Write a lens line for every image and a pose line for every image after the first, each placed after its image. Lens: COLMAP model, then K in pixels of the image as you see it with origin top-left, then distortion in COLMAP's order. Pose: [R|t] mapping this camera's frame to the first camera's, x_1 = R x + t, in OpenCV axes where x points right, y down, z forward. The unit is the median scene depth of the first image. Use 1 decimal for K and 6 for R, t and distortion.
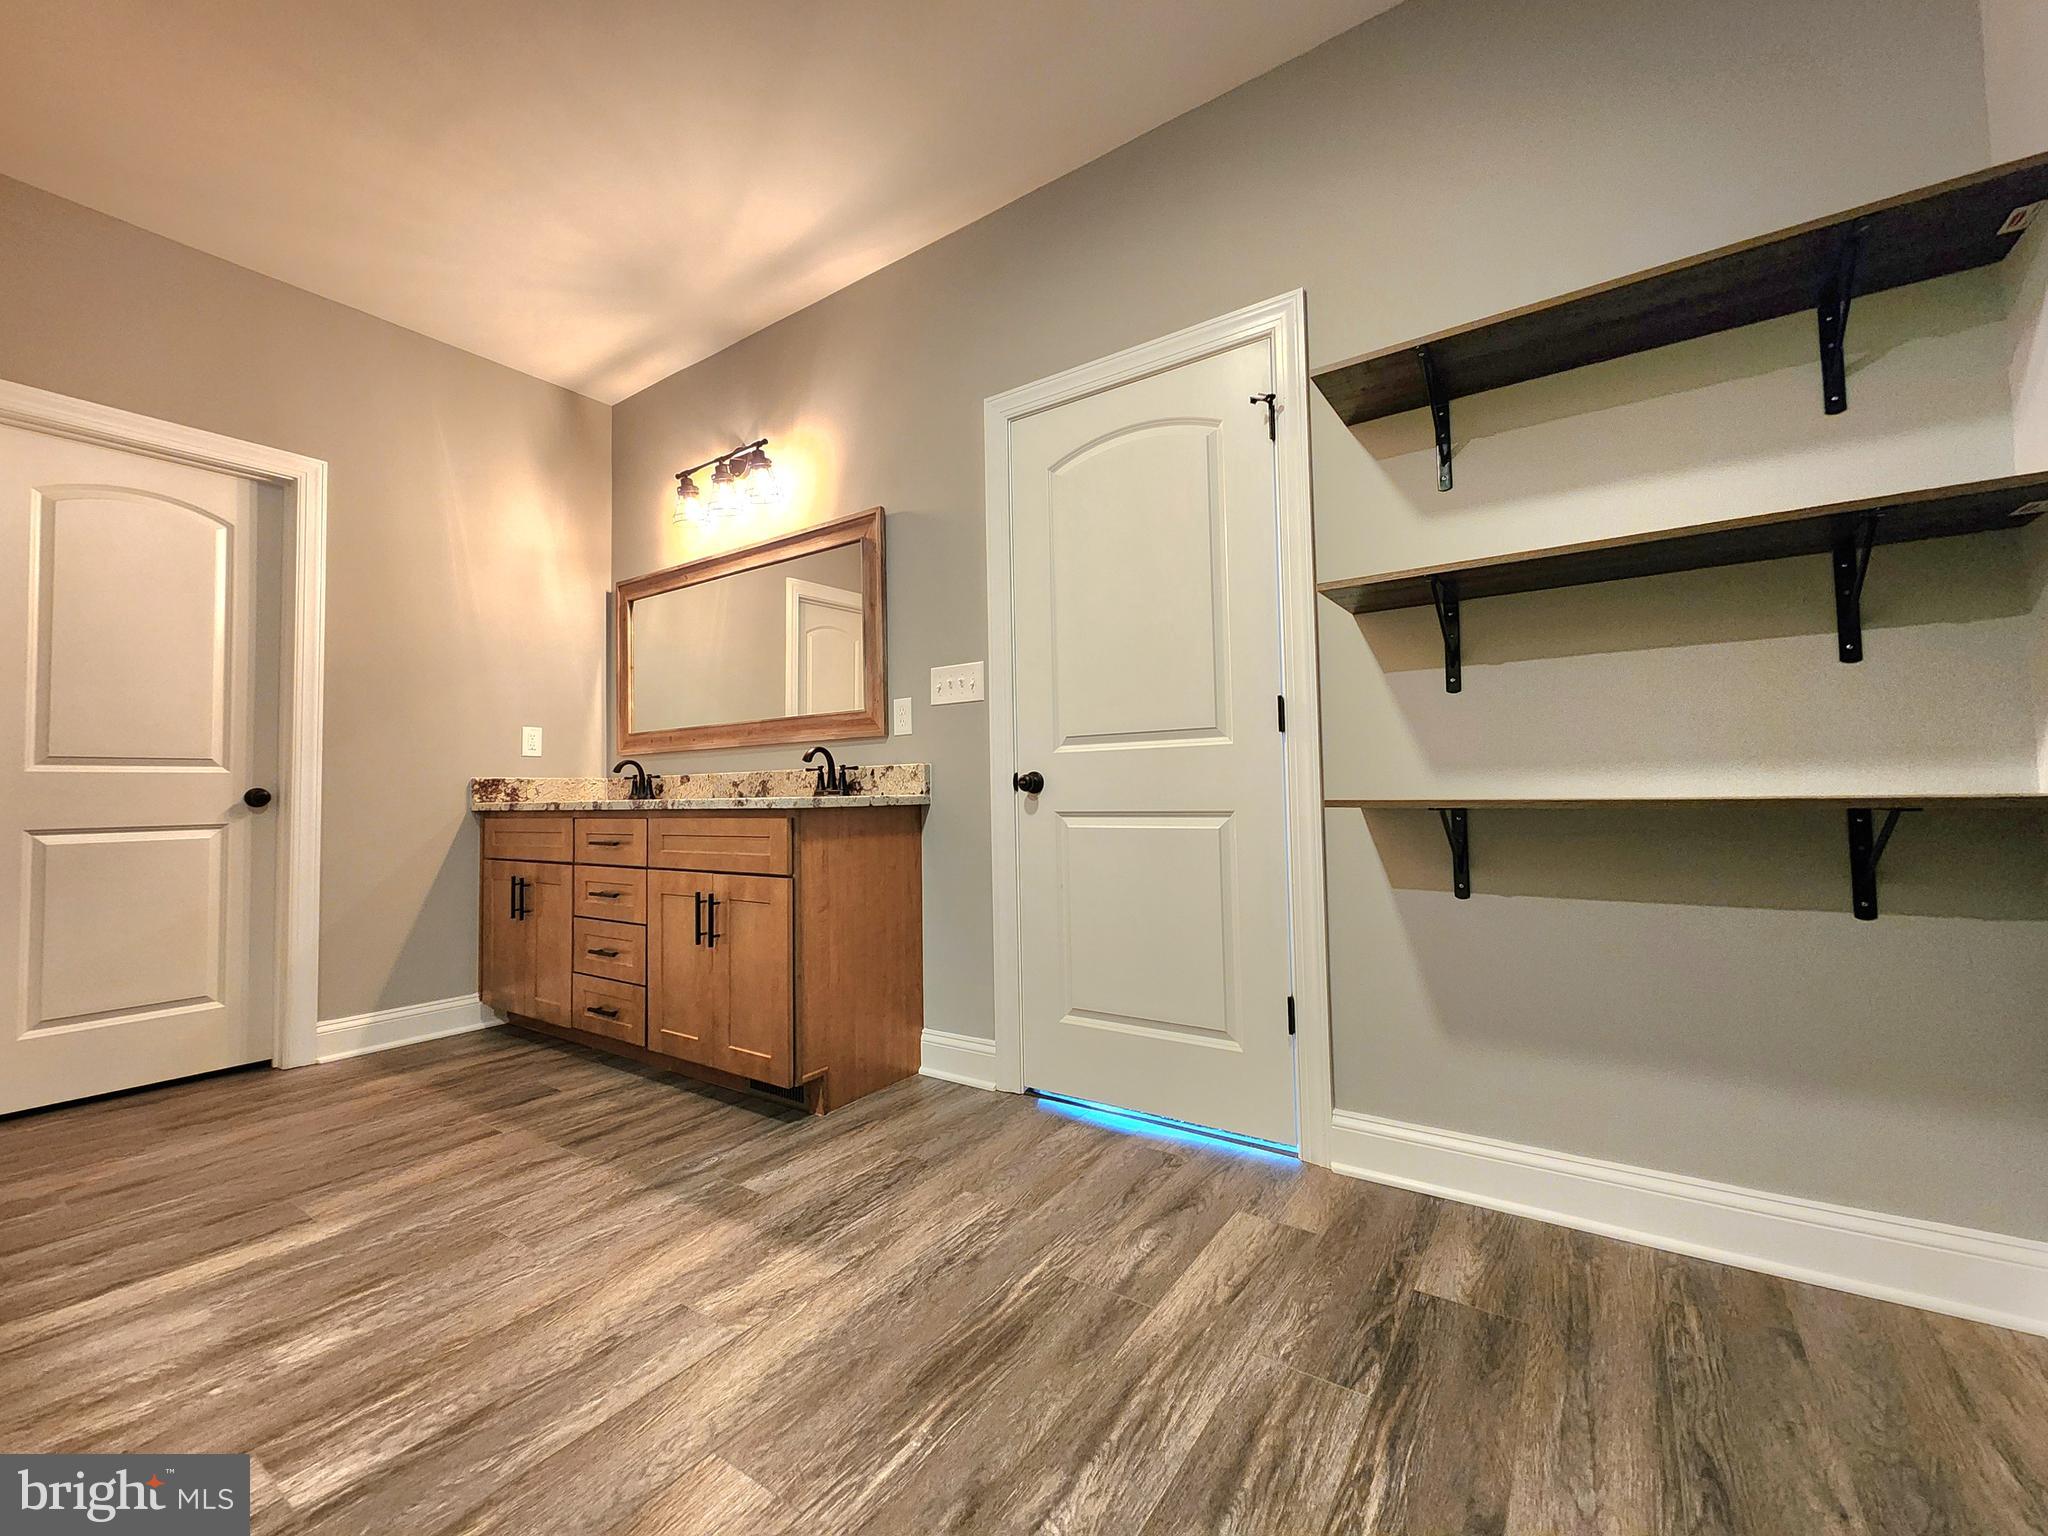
lens RADIAL K [[831.8, 0, 1018.0], [0, 831.8, 759.0], [0, 0, 1]] dist [0.004065, -0.002766]
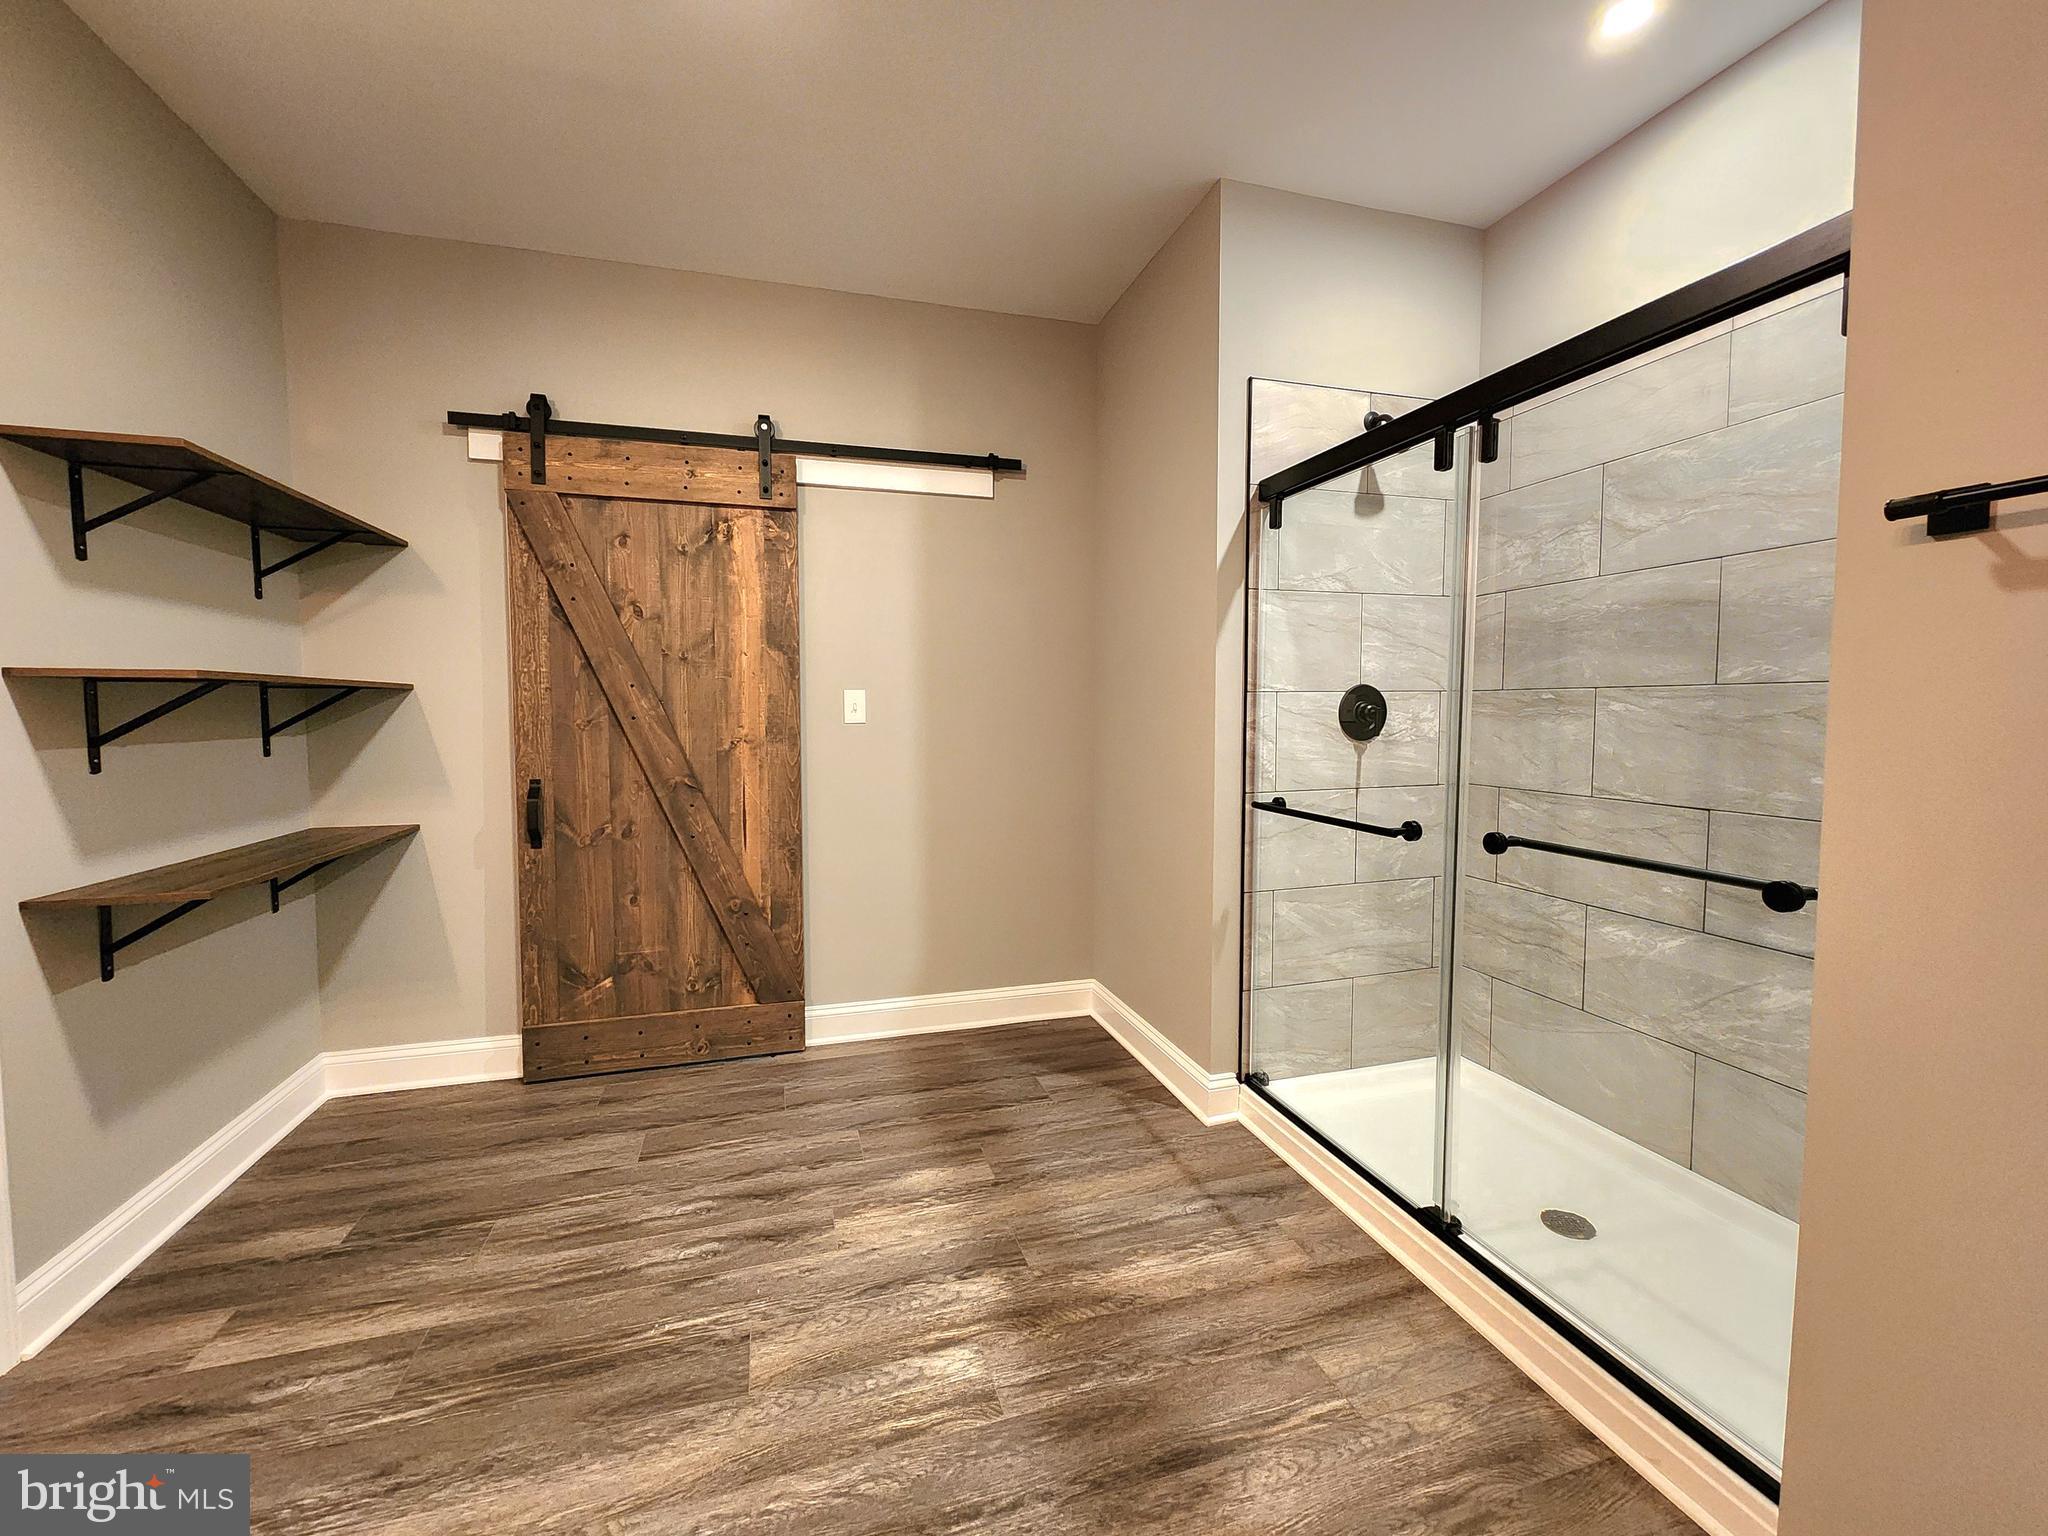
lens RADIAL K [[831.8, 0, 1017.2], [0, 831.8, 757.1], [0, 0, 1]] dist [0.004065, -0.002766]
pose [[-0.780417, -0.019909, 0.624942, -0.796144], [-0.012399, 0.999789, 0.016367, -0.110681], [-0.625136, 0.005024, -0.780499, 0.932318]]
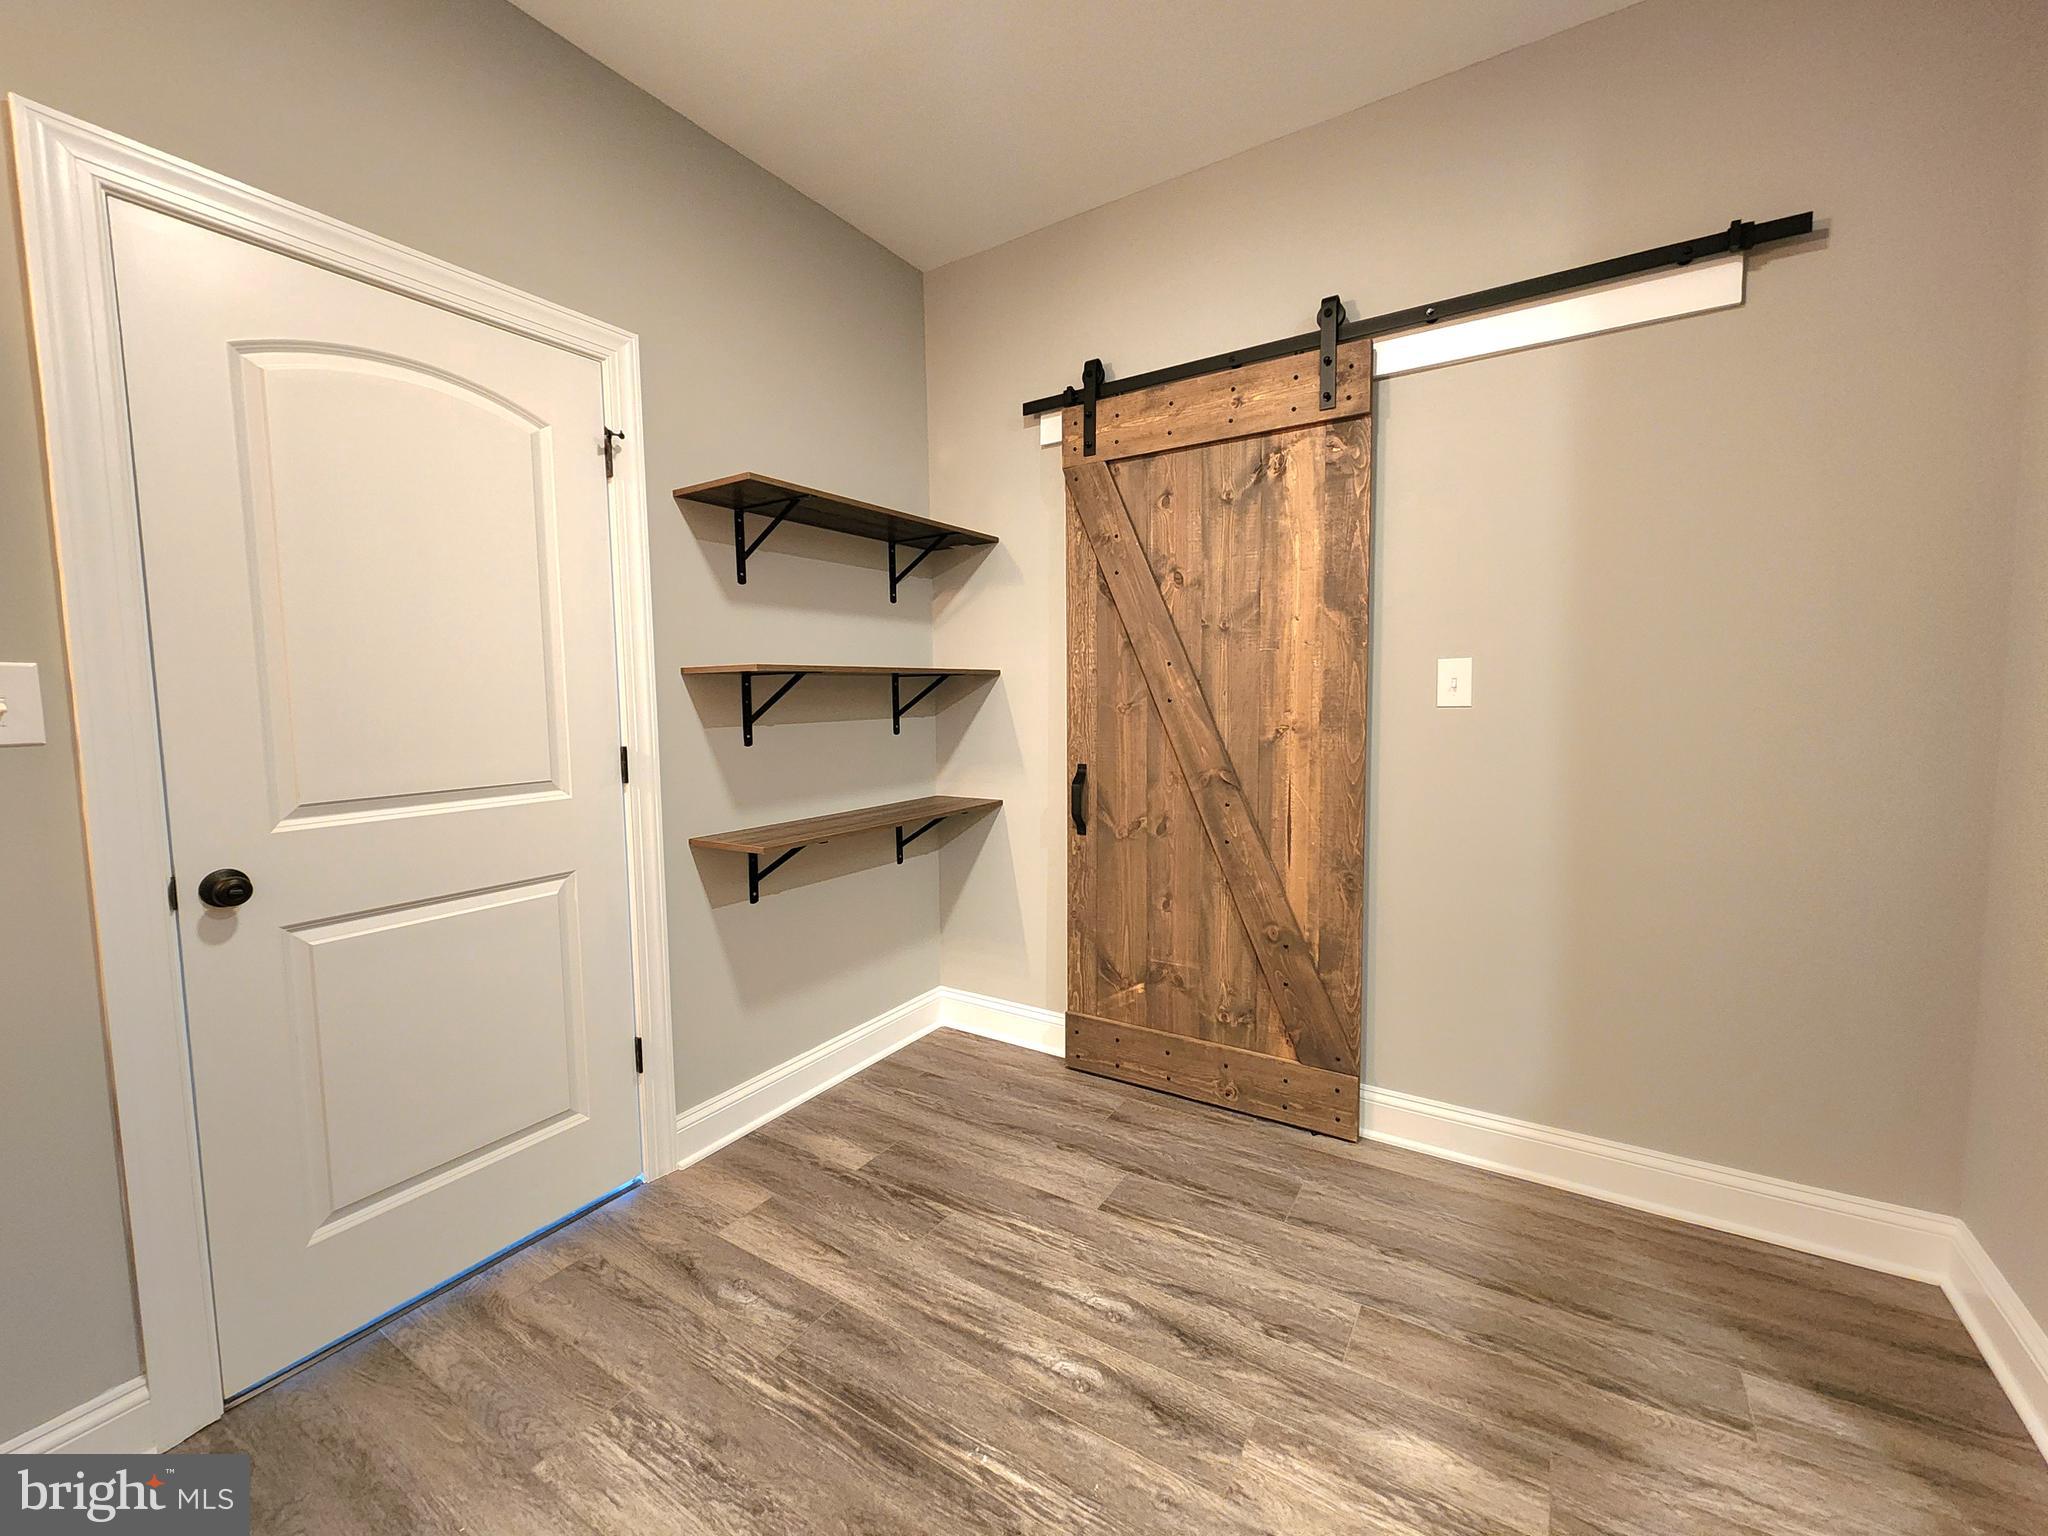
lens RADIAL K [[831.8, 0, 1014.5], [0, 831.8, 758.7], [0, 0, 1]] dist [0.004065, -0.002766]
pose [[-0.031563, -0.062275, 0.997560, -0.659498], [-0.025126, 0.997791, 0.061495, -0.128388], [-0.999186, -0.023124, -0.033058, 0.543159]]
